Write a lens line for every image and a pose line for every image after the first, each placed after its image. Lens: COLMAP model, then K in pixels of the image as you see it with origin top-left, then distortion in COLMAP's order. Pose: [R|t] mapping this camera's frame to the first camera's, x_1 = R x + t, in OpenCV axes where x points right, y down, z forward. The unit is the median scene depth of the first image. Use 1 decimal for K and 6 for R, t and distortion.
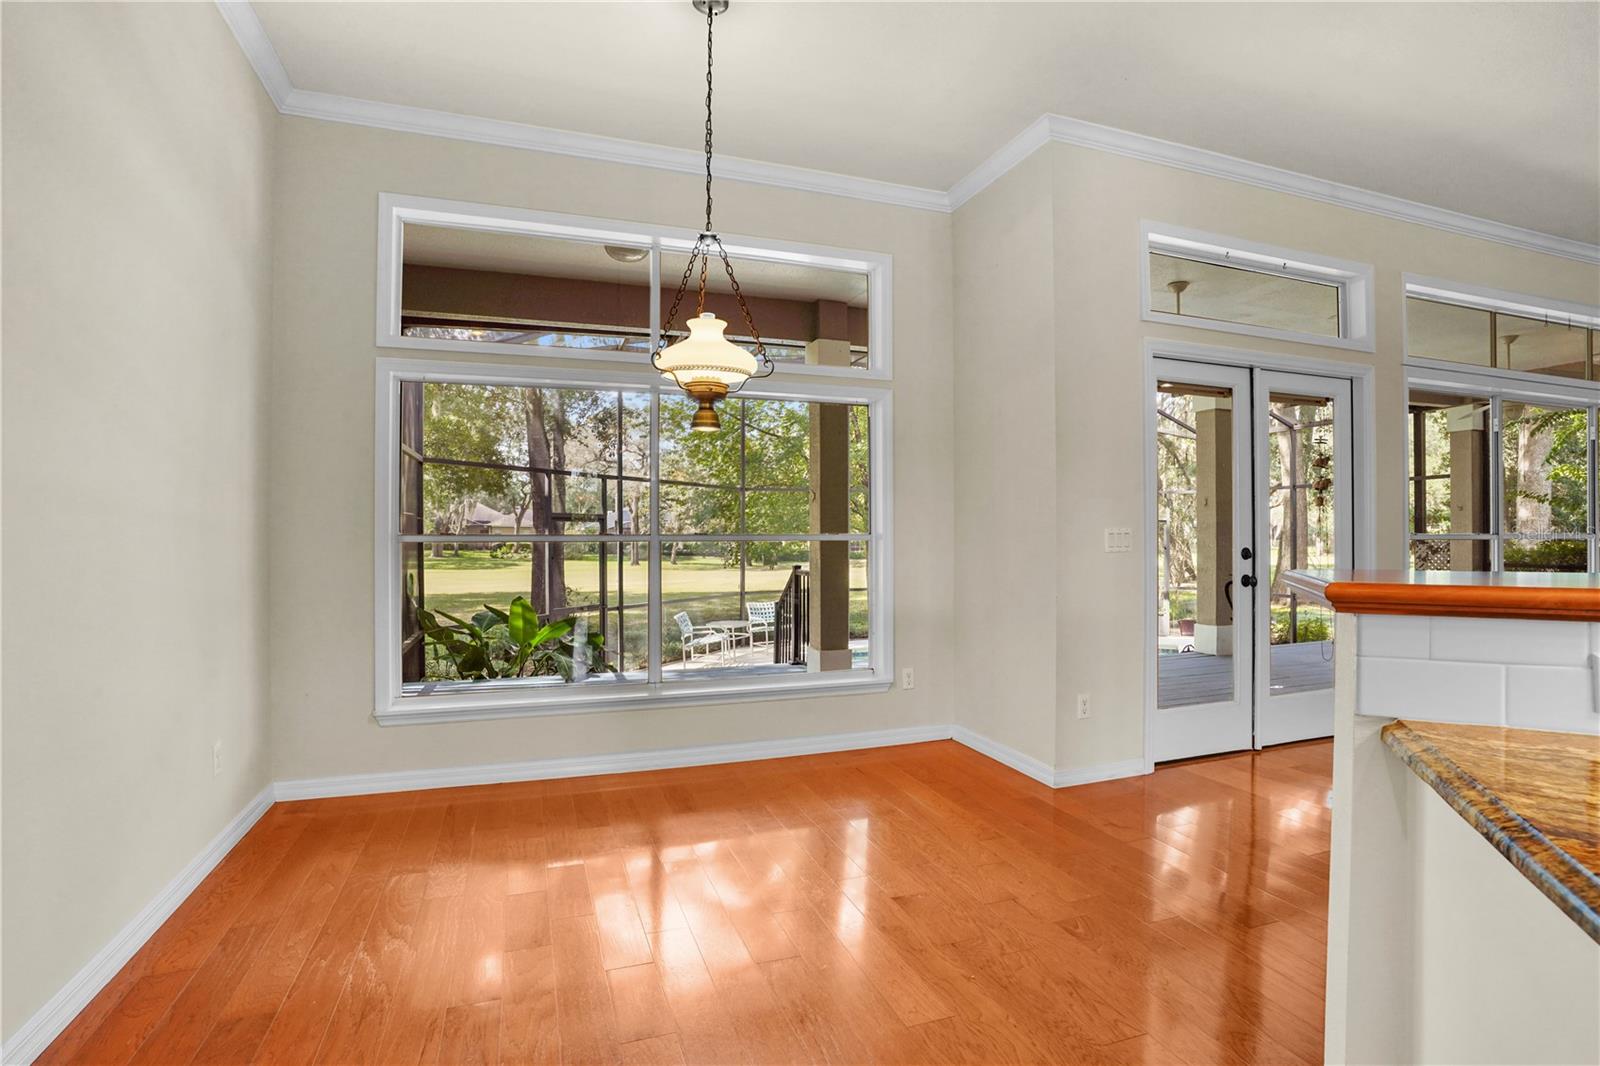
lens RADIAL K [[782.2, 0, 794.1], [0, 782.2, 529.1], [0, 0, 1]] dist [-0.044062, 0.001316]
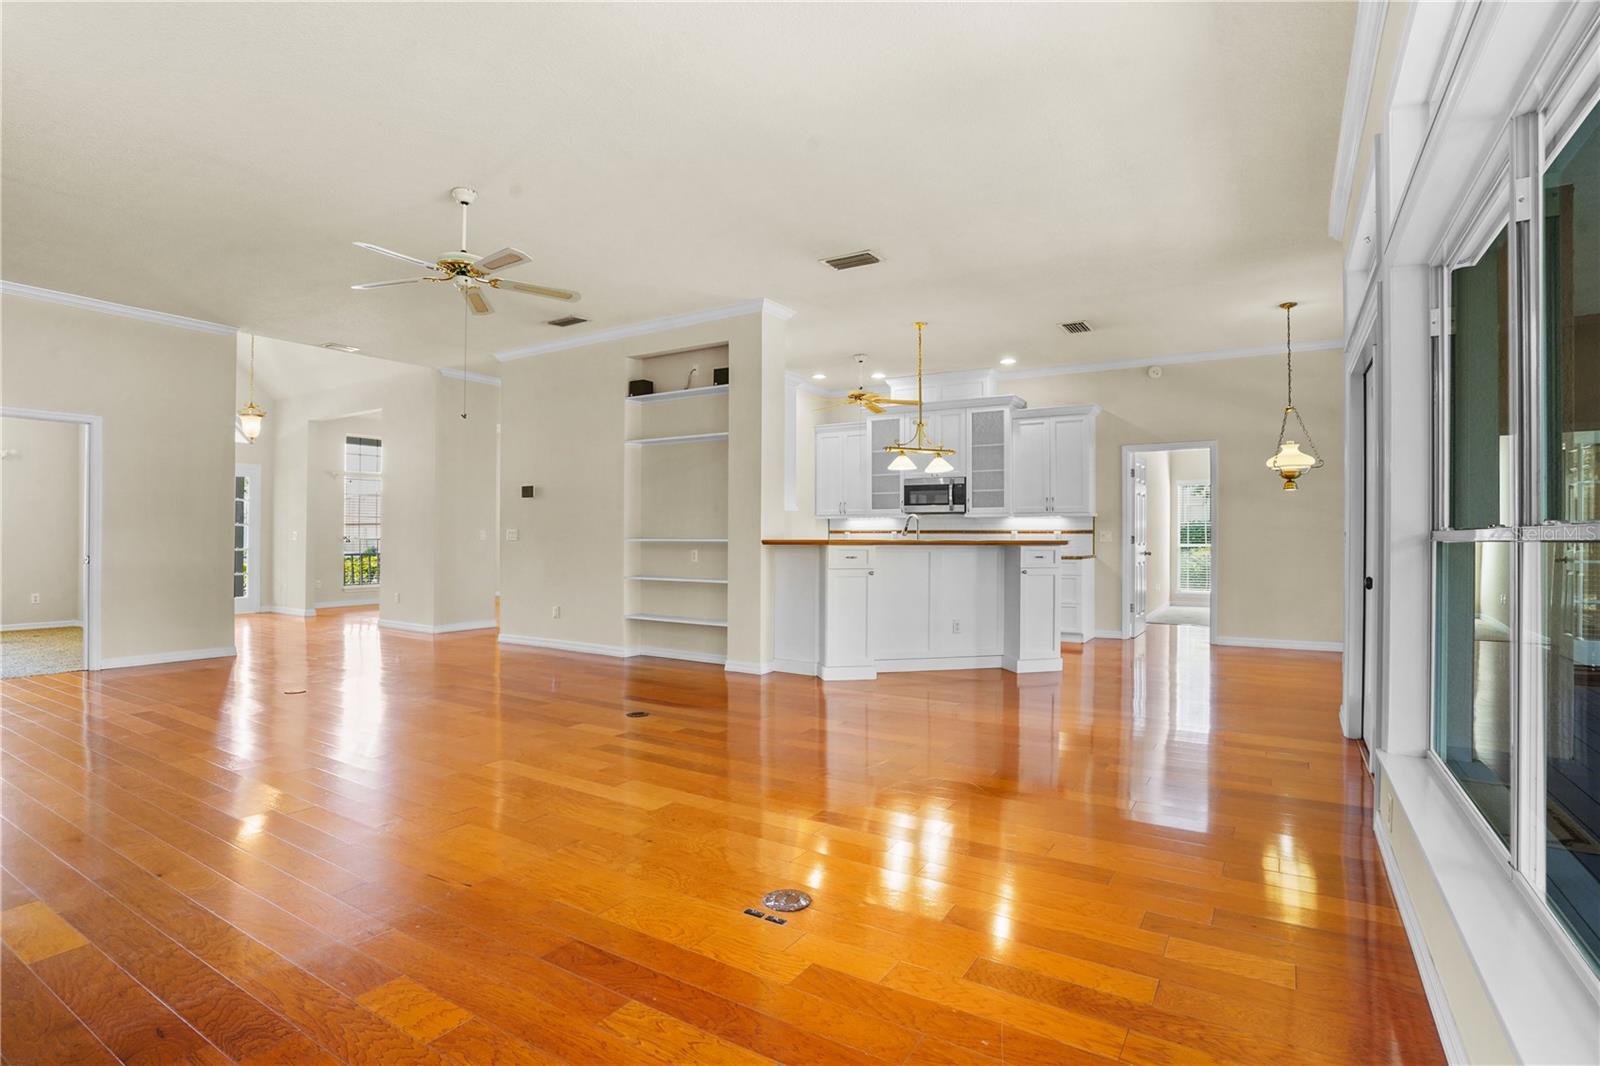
lens RADIAL K [[782.2, 0, 794.1], [0, 782.2, 529.1], [0, 0, 1]] dist [-0.044062, 0.001316]
pose [[-0.788160, -0.009850, -0.615391, 0.969788], [0.000543, 0.999860, -0.016699, 0.011150], [0.615470, -0.013496, -0.788045, 0.722025]]
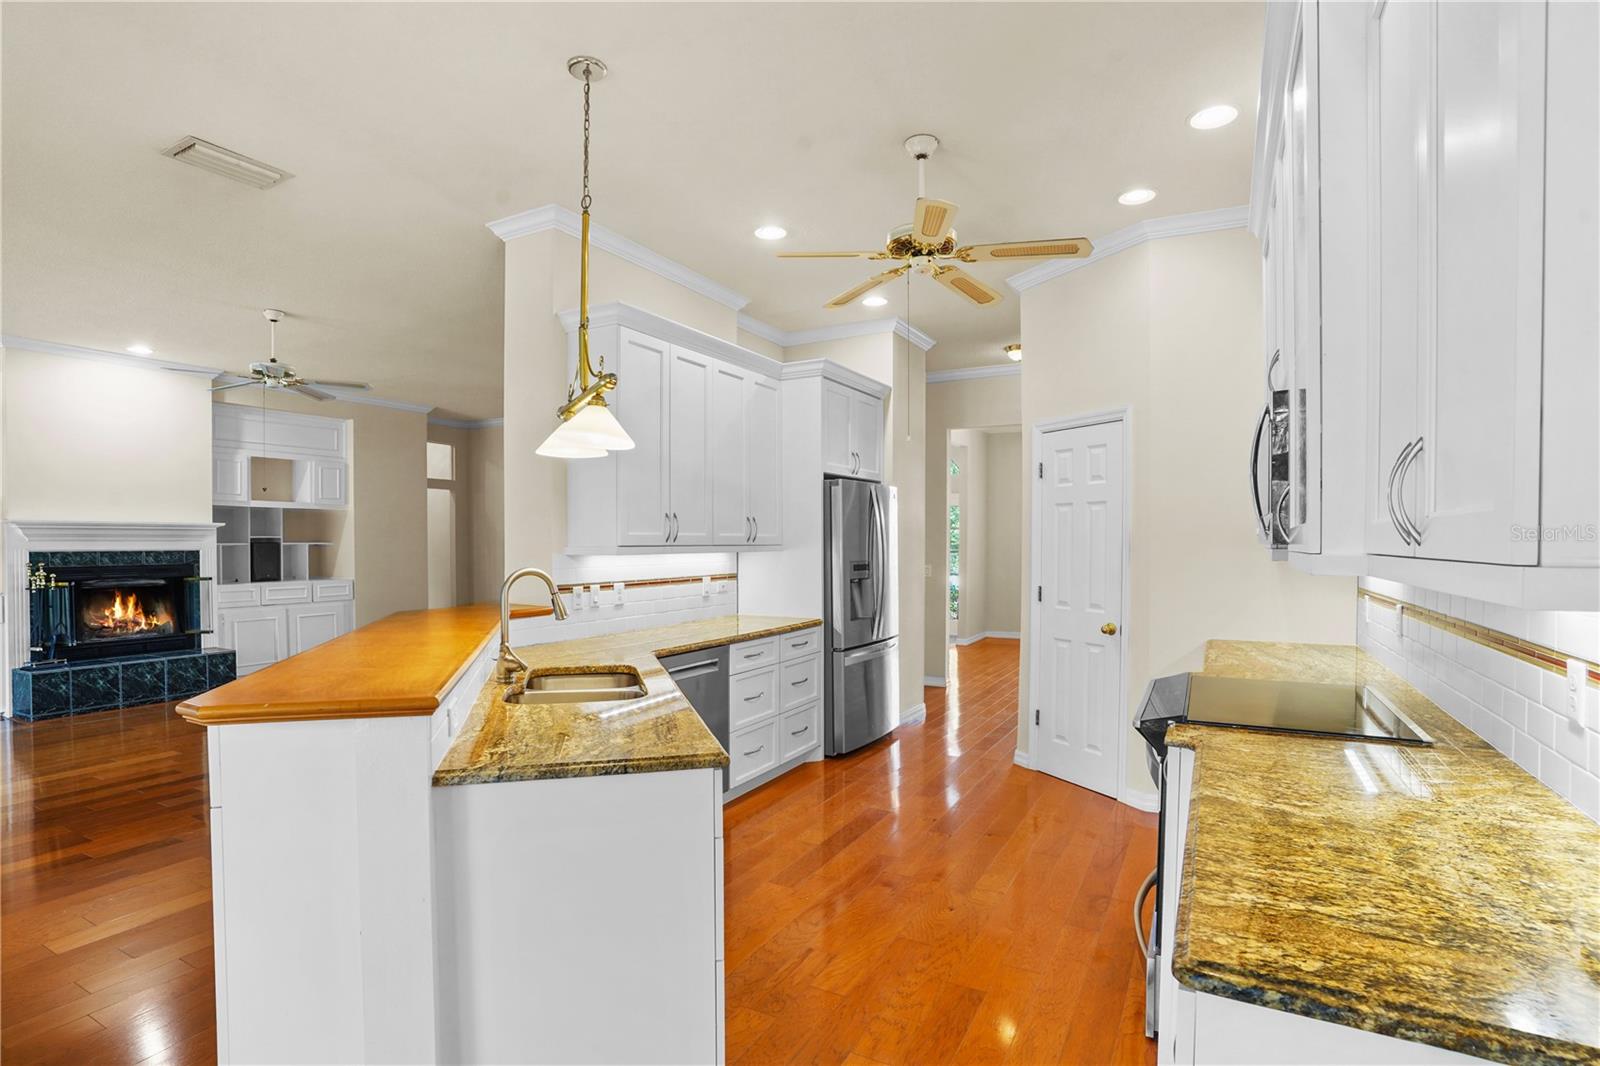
lens RADIAL K [[785.9, 0, 806.0], [0, 785.9, 557.7], [0, 0, 1]] dist [-0.098251, 0.038566]
pose [[-0.680272, -0.015665, 0.732793, -0.130205], [-0.006365, 0.999860, 0.015466, -0.036140], [-0.732933, 0.005857, -0.680276, 0.204562]]
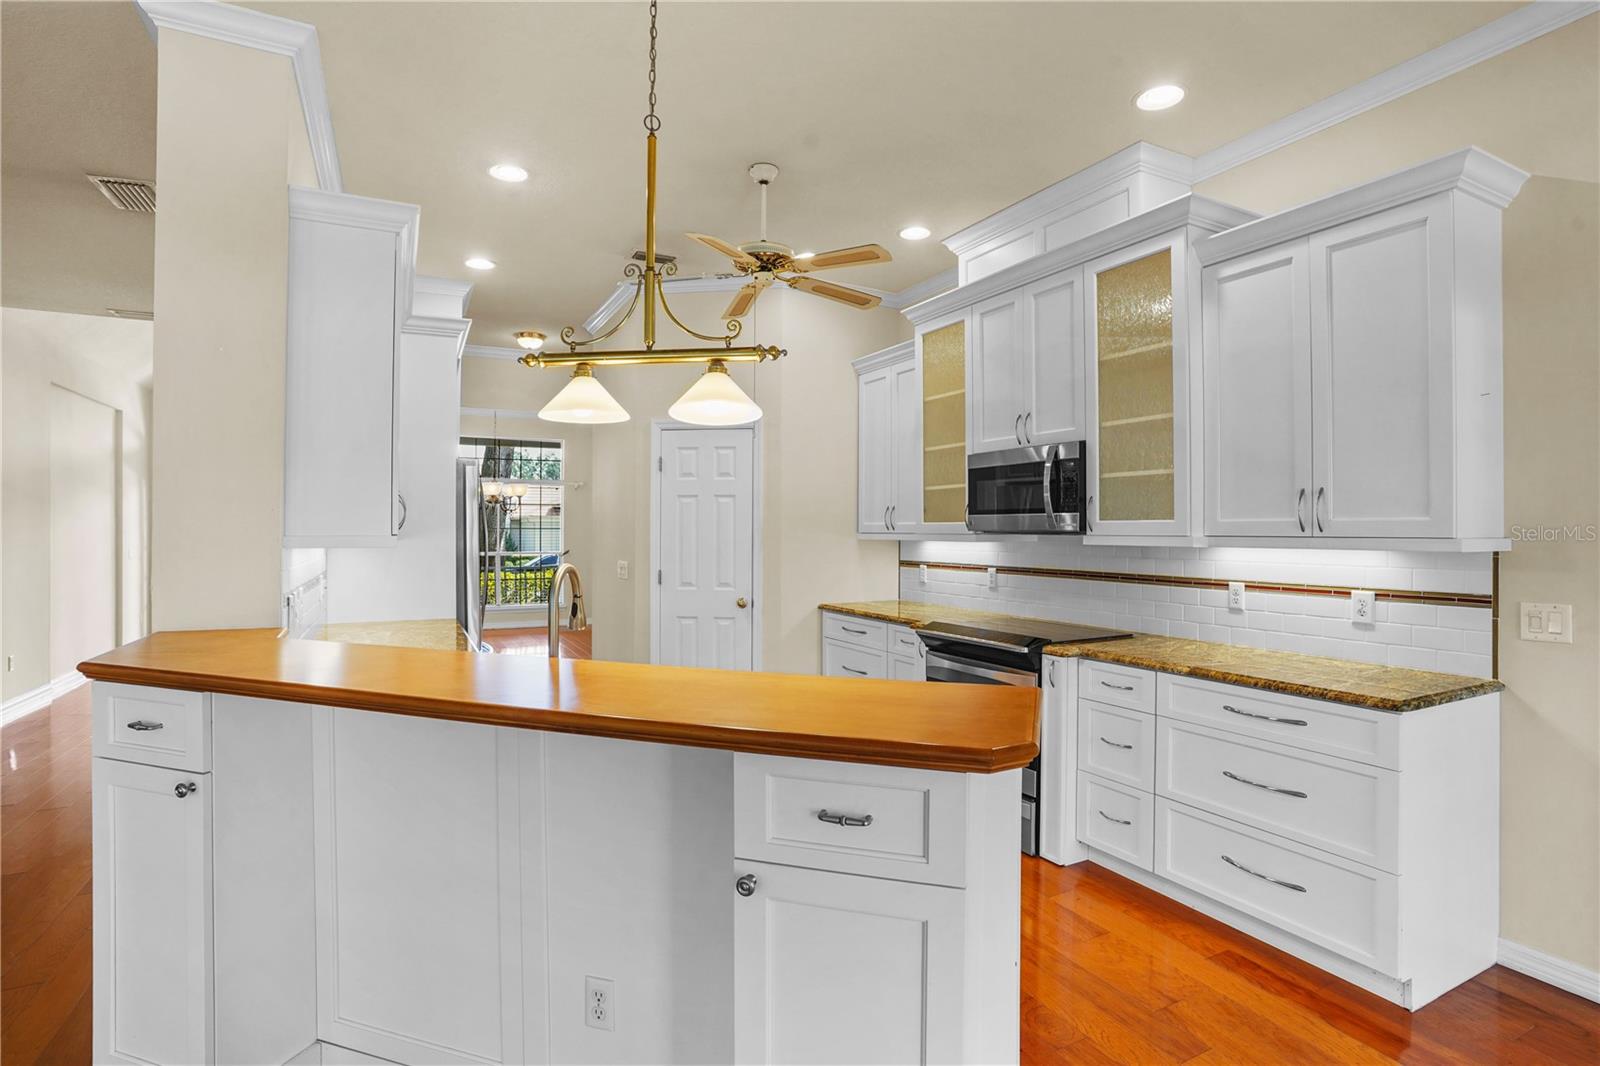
lens RADIAL K [[782.2, 0, 794.1], [0, 782.2, 529.1], [0, 0, 1]] dist [-0.044062, 0.001316]
pose [[-0.990493, -0.003791, -0.137514, 0.206141], [-0.002411, 0.999945, -0.010201, -0.034477], [0.137545, -0.009773, -0.990447, 0.347288]]
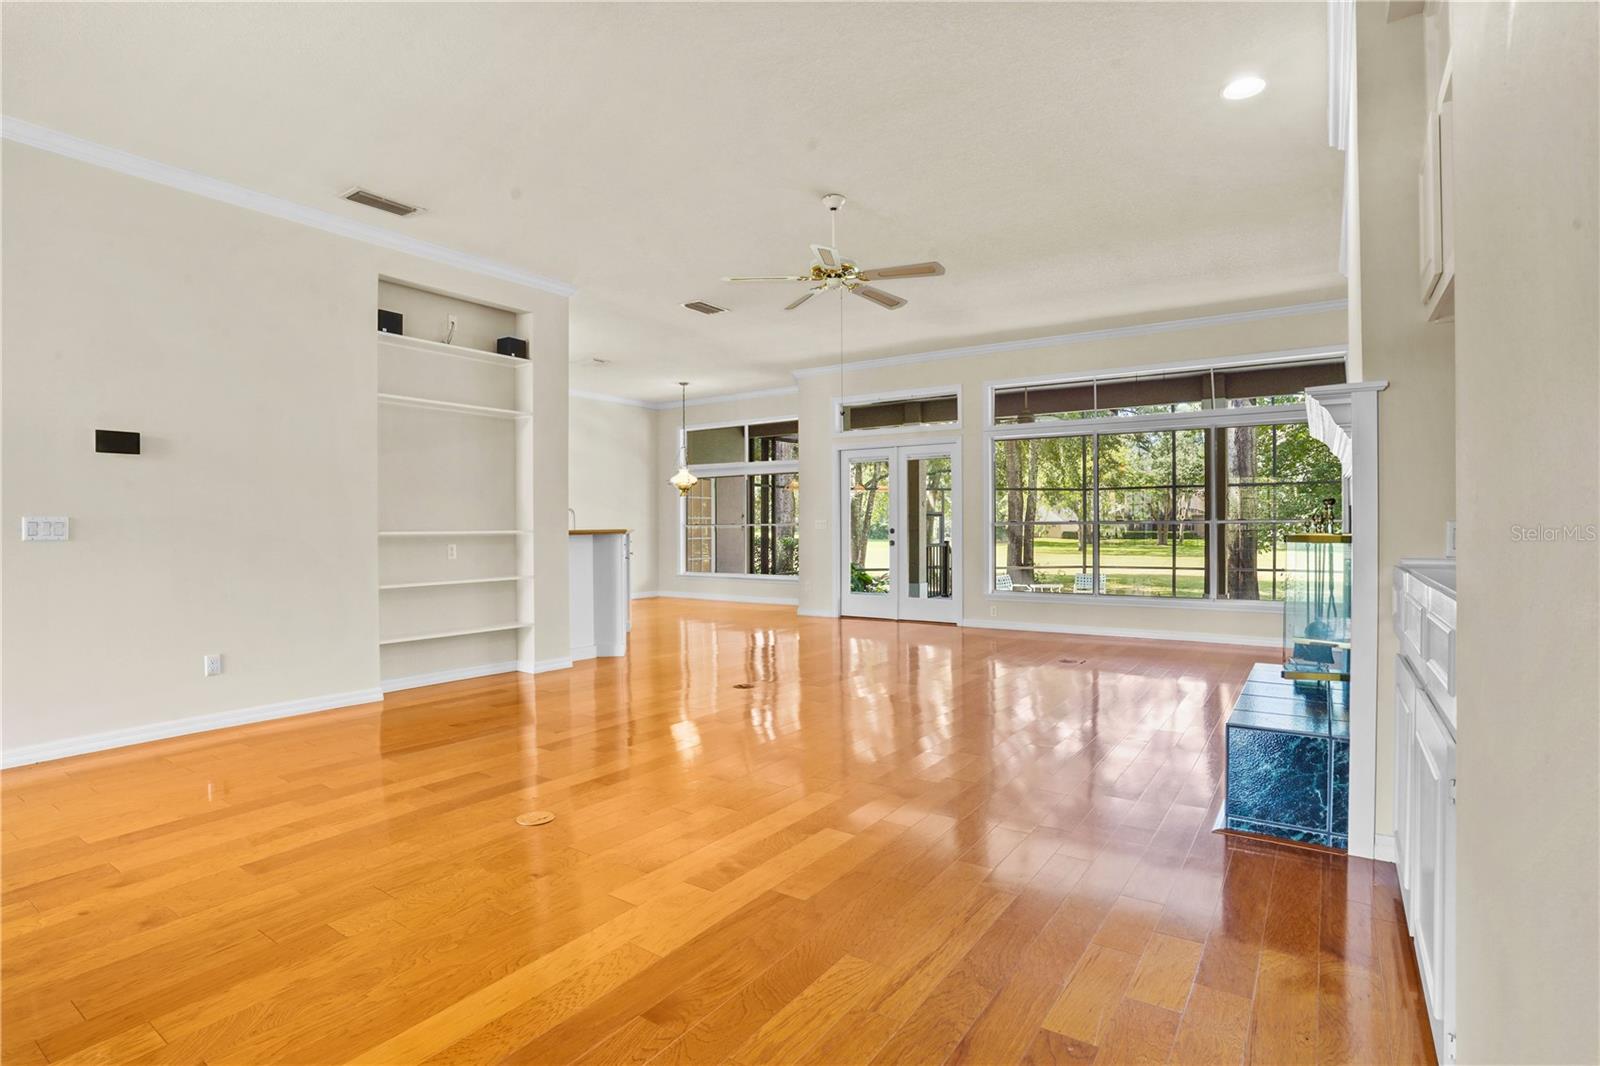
lens RADIAL K [[782.2, 0, 794.1], [0, 782.2, 529.1], [0, 0, 1]] dist [-0.044062, 0.001316]
pose [[0.579862, -0.000418, -0.814714, 1.314456], [0.011750, 0.999900, 0.007850, 0.002885], [0.814630, -0.014125, 0.579809, -0.316385]]
